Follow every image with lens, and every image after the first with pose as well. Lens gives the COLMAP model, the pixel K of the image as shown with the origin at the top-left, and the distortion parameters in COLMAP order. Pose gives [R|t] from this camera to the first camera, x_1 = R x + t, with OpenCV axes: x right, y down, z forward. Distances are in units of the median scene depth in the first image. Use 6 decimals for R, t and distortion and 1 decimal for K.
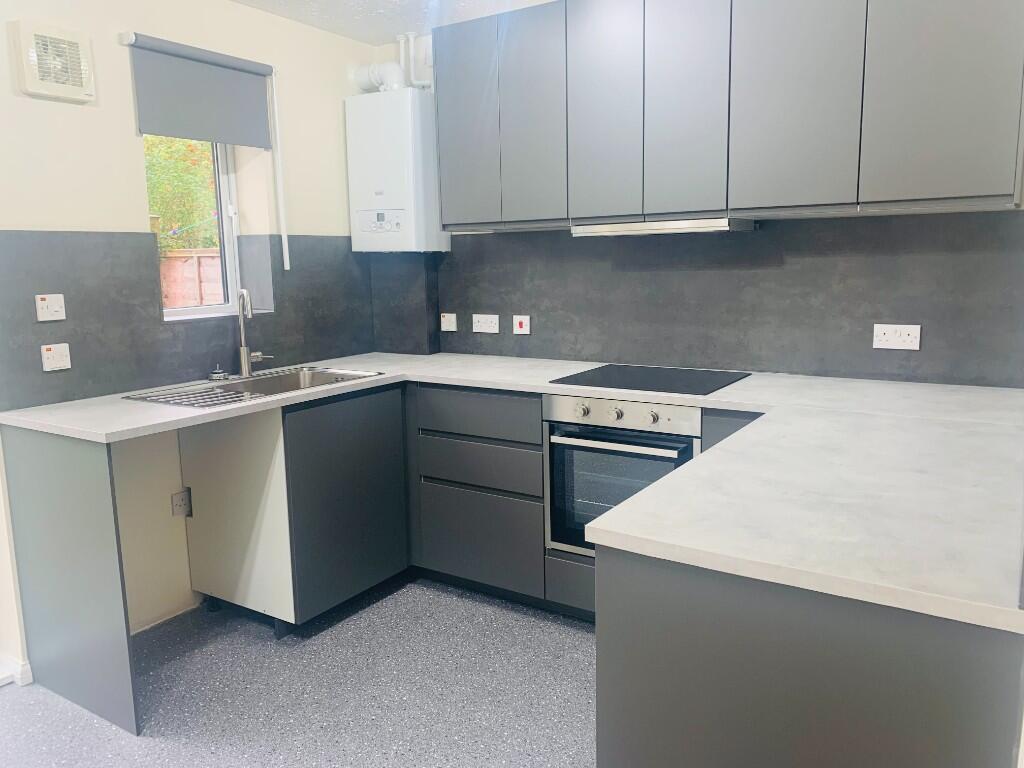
lens RADIAL K [[790.8, 0, 505.8], [0, 790.8, 384.6], [0, 0, 1]] dist [0.050007, -0.062911]
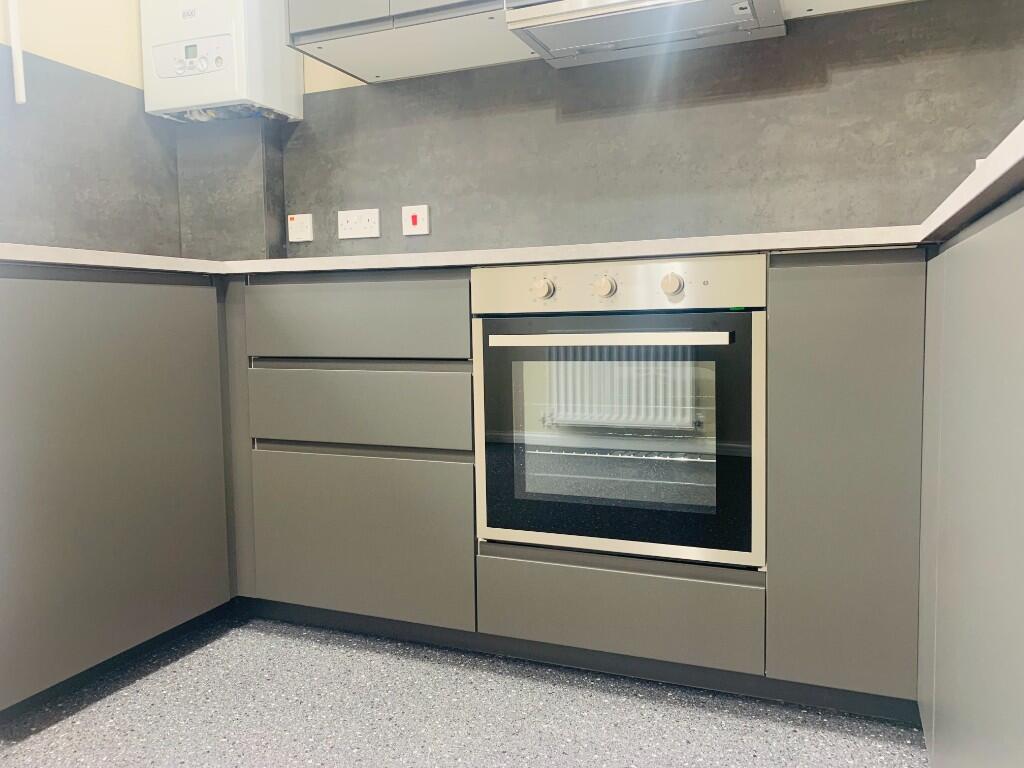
lens RADIAL K [[790.8, 0, 504.4], [0, 790.8, 378.7], [0, 0, 1]] dist [0.050007, -0.062911]
pose [[0.982616, -0.009591, 0.185400, -0.033703], [0.025424, 0.996207, -0.083214, 0.125449], [-0.183898, 0.086481, 0.979133, 0.382502]]
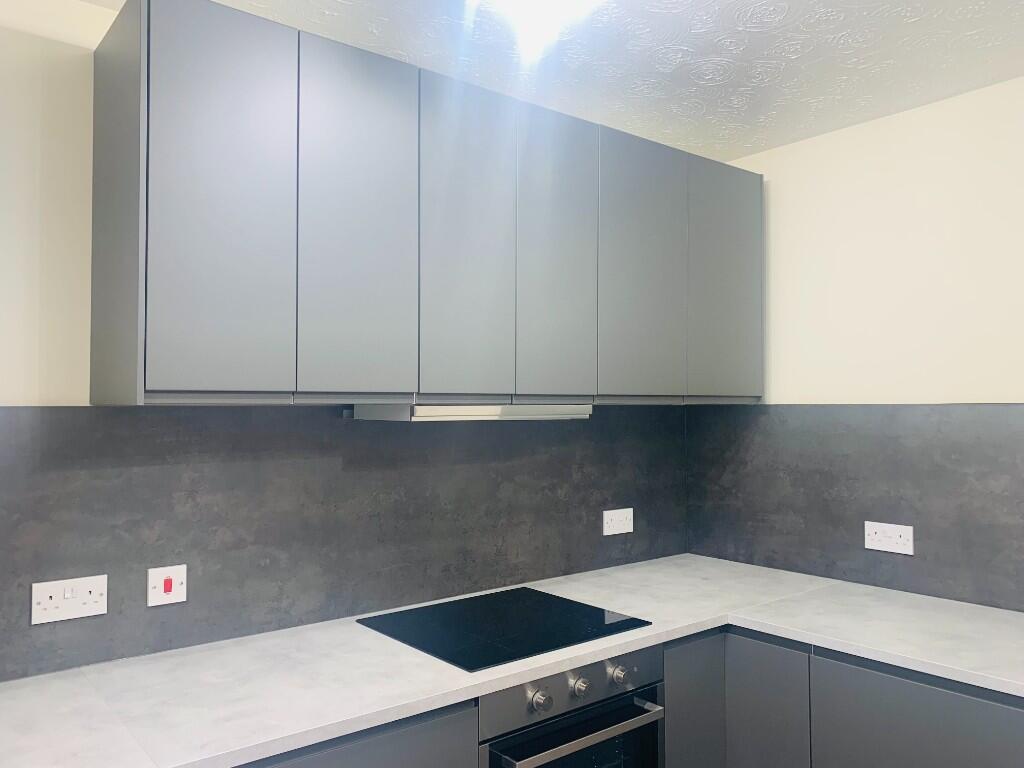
lens RADIAL K [[790.8, 0, 505.6], [0, 790.8, 377.9], [0, 0, 1]] dist [0.050007, -0.062911]
pose [[0.304939, 0.052509, 0.950923, -0.450824], [0.148048, 0.983727, -0.101796, -0.134814], [-0.940794, 0.171824, 0.292203, 0.683069]]
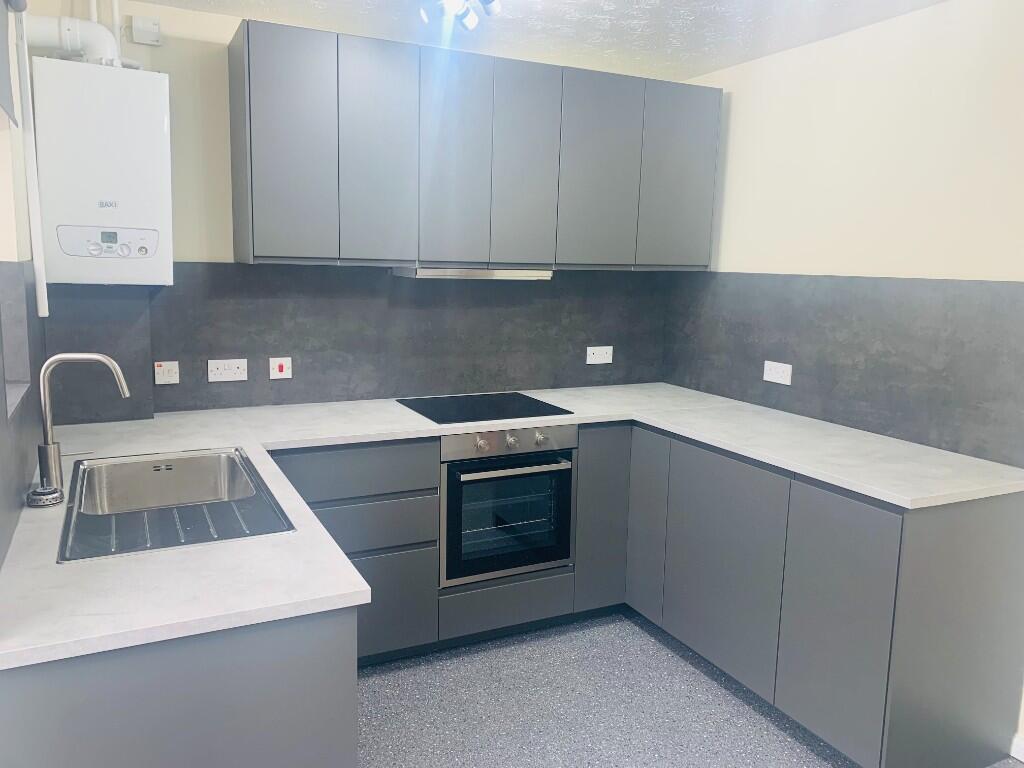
lens RADIAL K [[790.8, 0, 508.2], [0, 790.8, 373.9], [0, 0, 1]] dist [0.050007, -0.062911]
pose [[0.500875, -0.092112, 0.860604, -0.679251], [0.105120, 0.993434, 0.045148, -0.090851], [-0.859112, 0.067853, 0.507269, 0.363960]]
